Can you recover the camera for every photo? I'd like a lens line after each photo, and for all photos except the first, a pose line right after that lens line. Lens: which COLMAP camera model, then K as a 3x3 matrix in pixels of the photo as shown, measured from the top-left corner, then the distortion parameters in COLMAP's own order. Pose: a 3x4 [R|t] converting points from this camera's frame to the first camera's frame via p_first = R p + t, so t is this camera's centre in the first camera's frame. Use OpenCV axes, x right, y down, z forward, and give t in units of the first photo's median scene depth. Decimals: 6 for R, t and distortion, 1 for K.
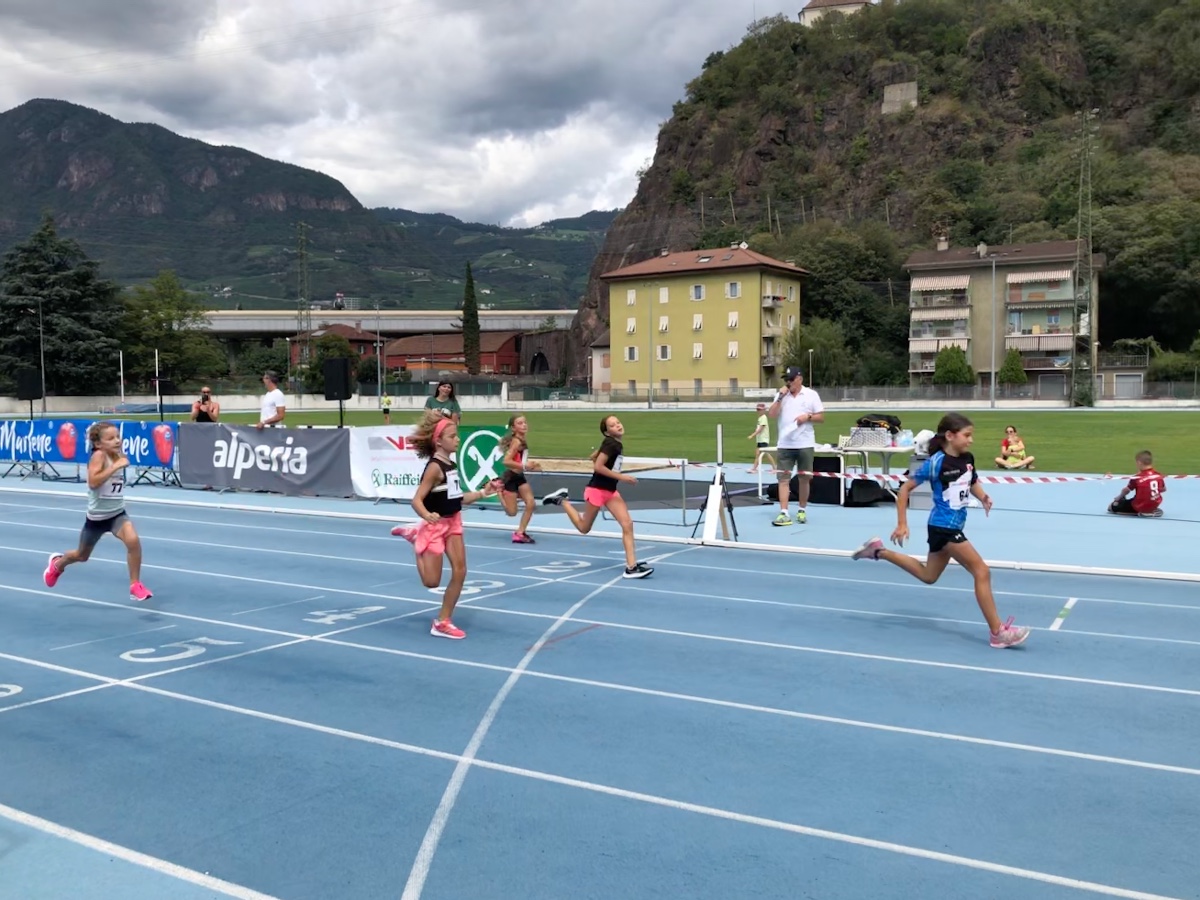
lens RADIAL K [[1081.1, 0, 600.0], [0, 1081.1, 450.0], [0, 0, 1]] dist [0.071845, -0.164322]
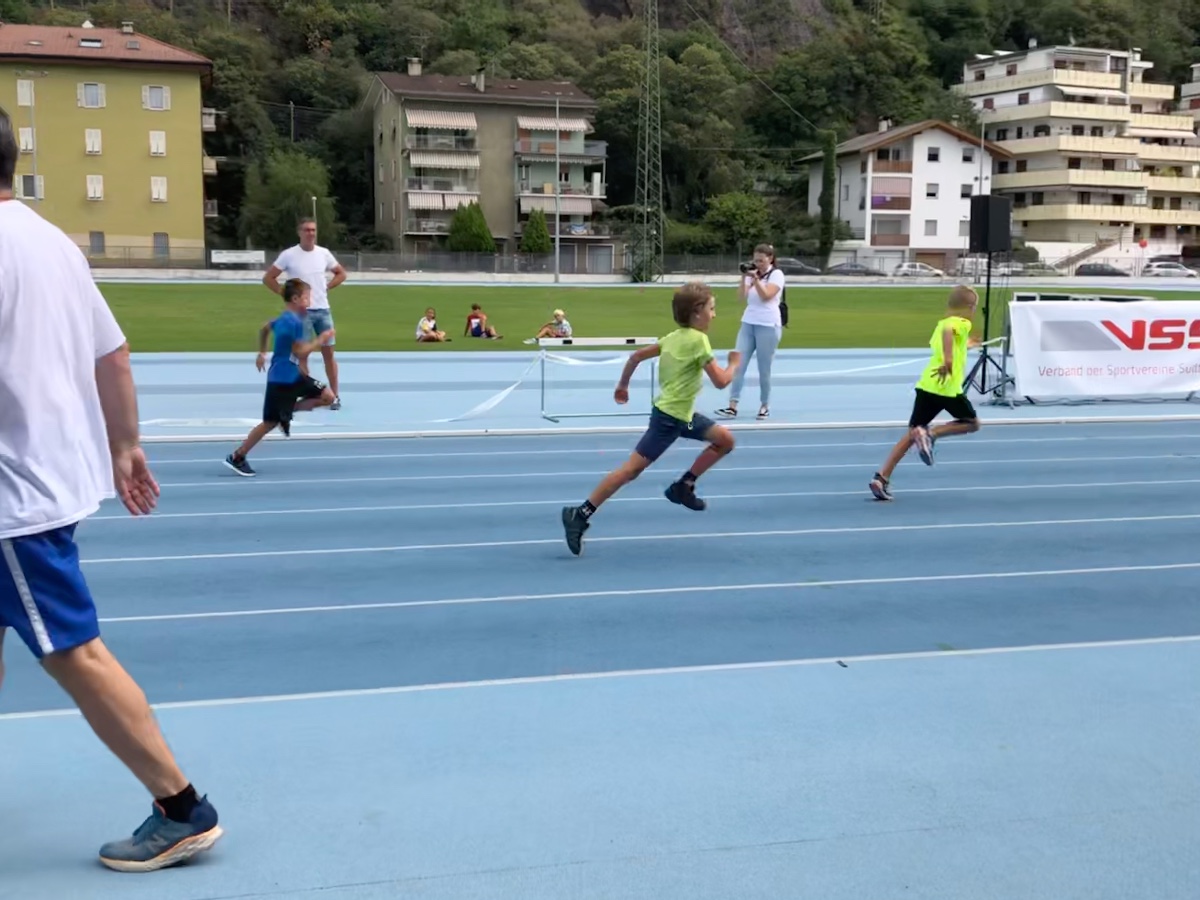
lens RADIAL K [[1411.8, 0, 600.0], [0, 1411.8, 450.0], [0, 0, 1]] dist [0.119701, -0.391942]
pose [[0.662986, -0.082845, 0.744034, -0.276840], [0.021357, 0.995547, 0.091819, -0.006276], [-0.748328, -0.044985, 0.661802, 0.163937]]
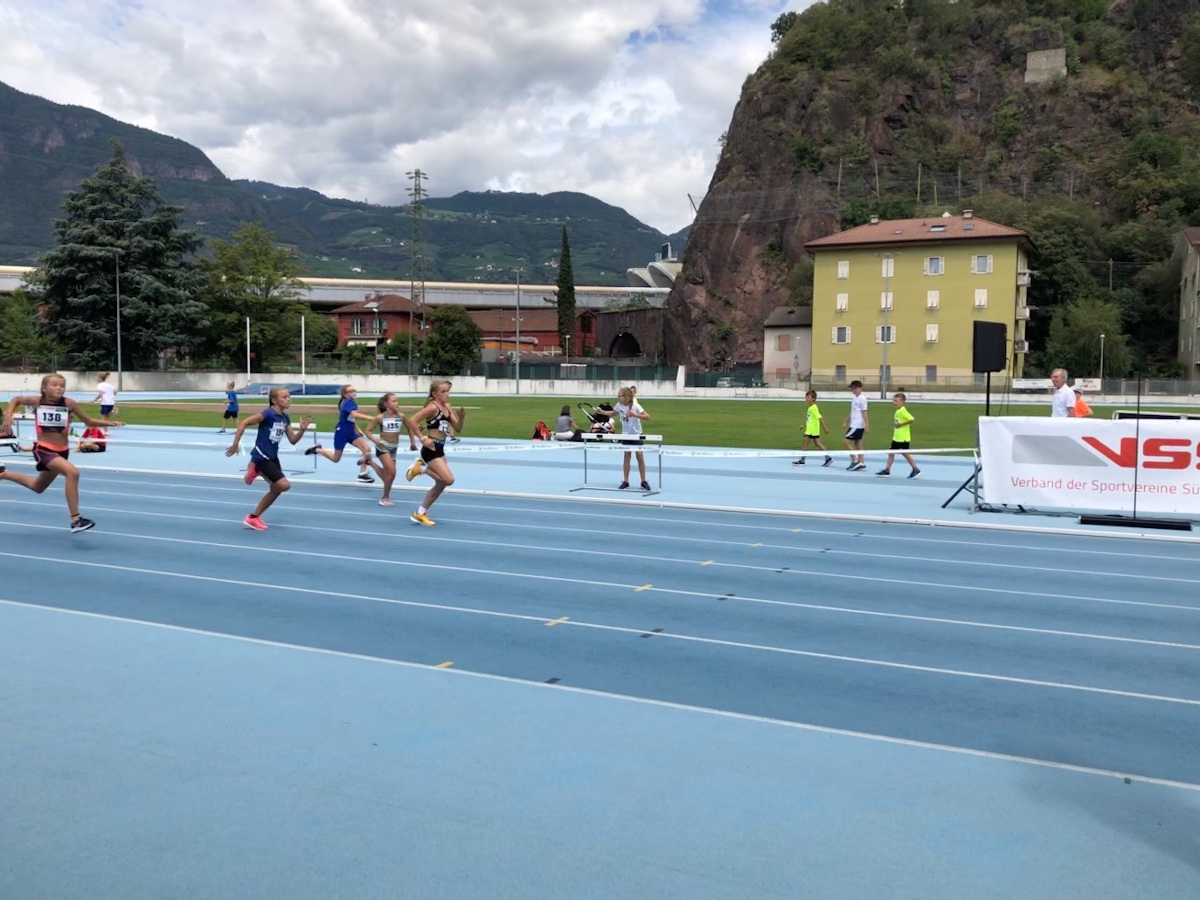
lens RADIAL K [[1082.7, 0, 600.0], [0, 1082.7, 450.0], [0, 0, 1]] dist [0.029504, -0.018216]
pose [[0.991785, 0.010259, 0.127504, -0.223183], [-0.012010, 0.999844, 0.012976, -0.005036], [-0.127351, -0.014401, 0.991753, 0.130975]]
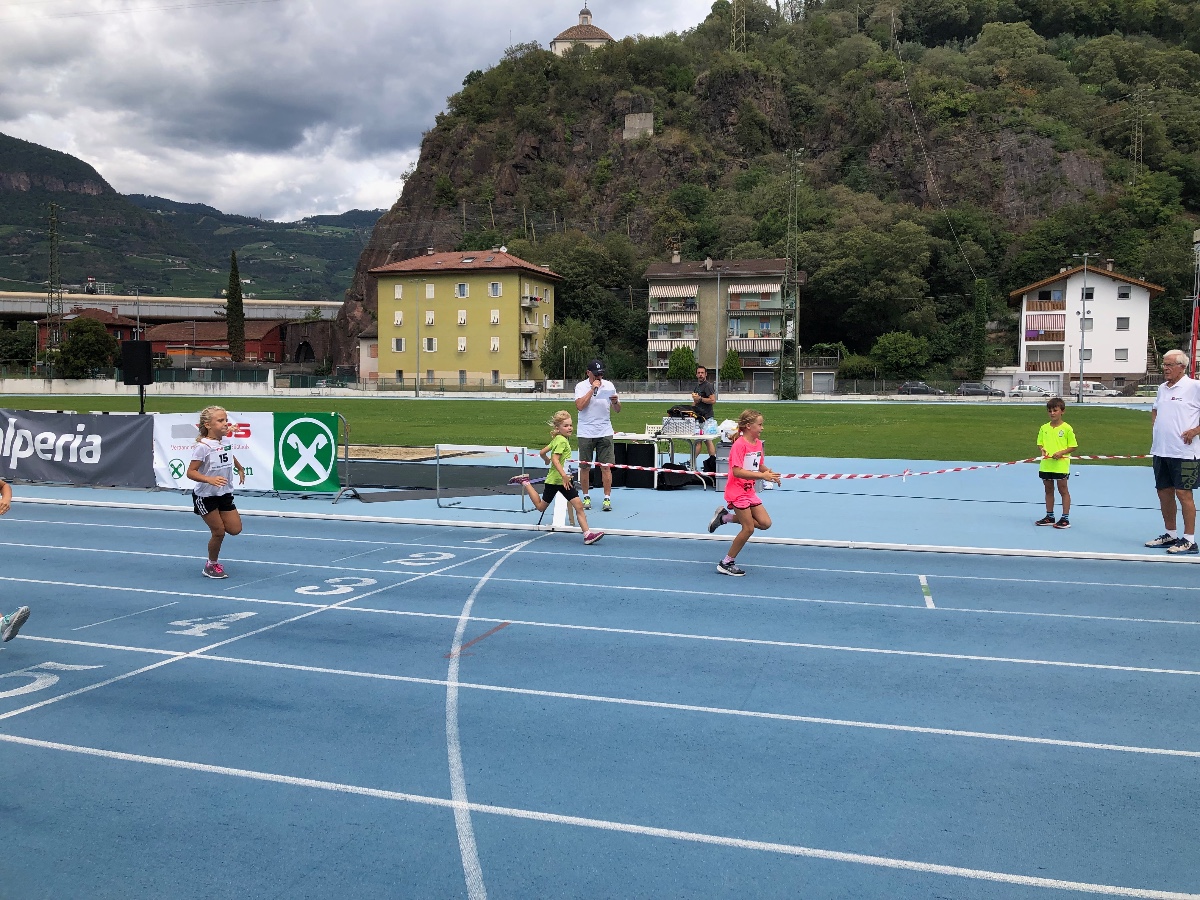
lens RADIAL K [[986.7, 0, 616.1], [0, 986.7, 436.6], [0, 0, 1]] dist [0.023965, -0.011884]
pose [[0.968236, 0.000786, 0.250035, -0.005598], [-0.001008, 0.999999, 0.000762, -0.000189], [-0.250035, -0.000990, 0.968236, 0.005916]]
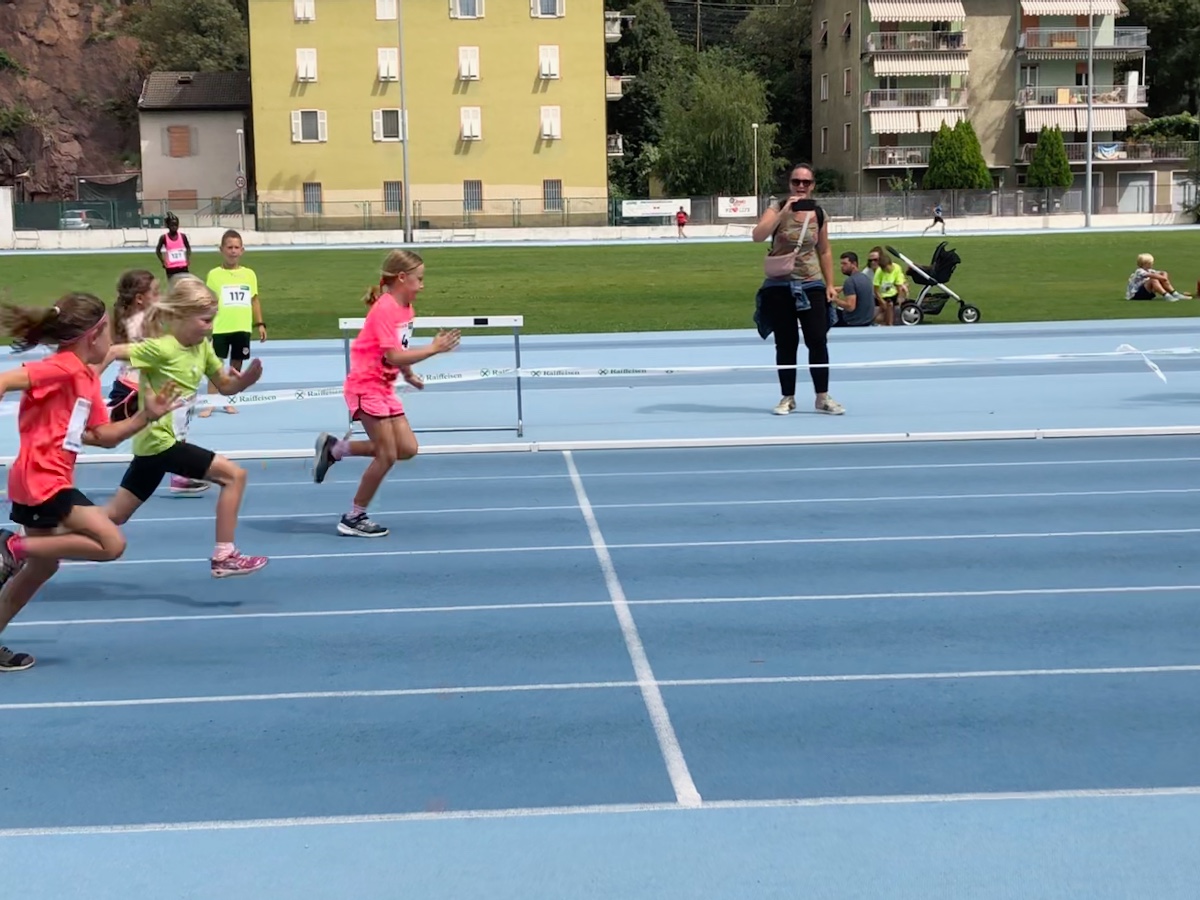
lens RADIAL K [[1955.9, 0, 602.7], [0, 1955.9, 430.3], [0, 0, 1]] dist [0.212629, -0.850912]
pose [[0.796363, -0.074412, 0.600224, -0.321732], [0.043249, 0.996868, 0.066204, -0.007234], [-0.603270, -0.026764, 0.797088, 0.193061]]
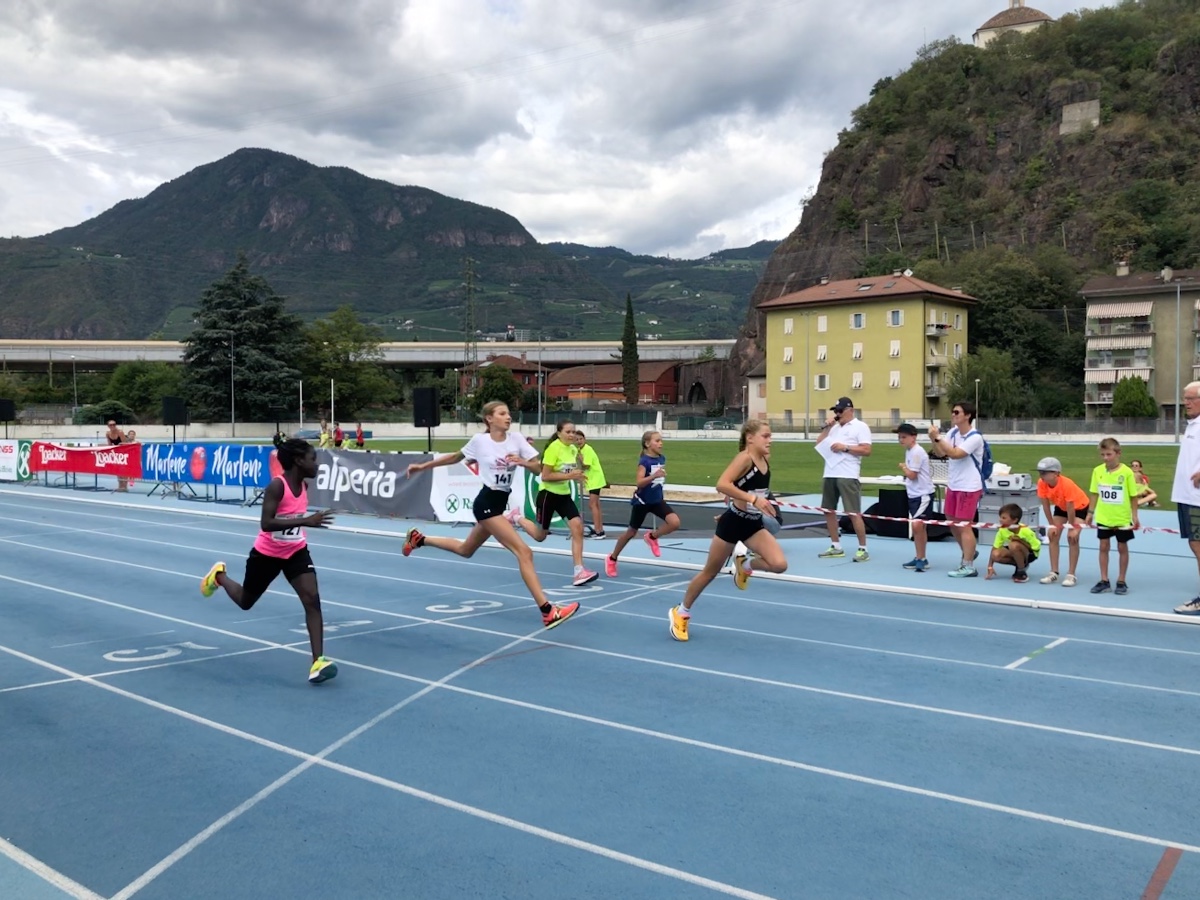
lens RADIAL K [[1082.7, 0, 600.0], [0, 1082.7, 450.0], [0, 0, 1]] dist [0.029504, -0.018216]
pose [[0.988207, 0.011252, -0.152713, 0.008867], [-0.015446, 0.999535, -0.026302, 0.000095], [0.152346, 0.028351, 0.987921, -0.000767]]
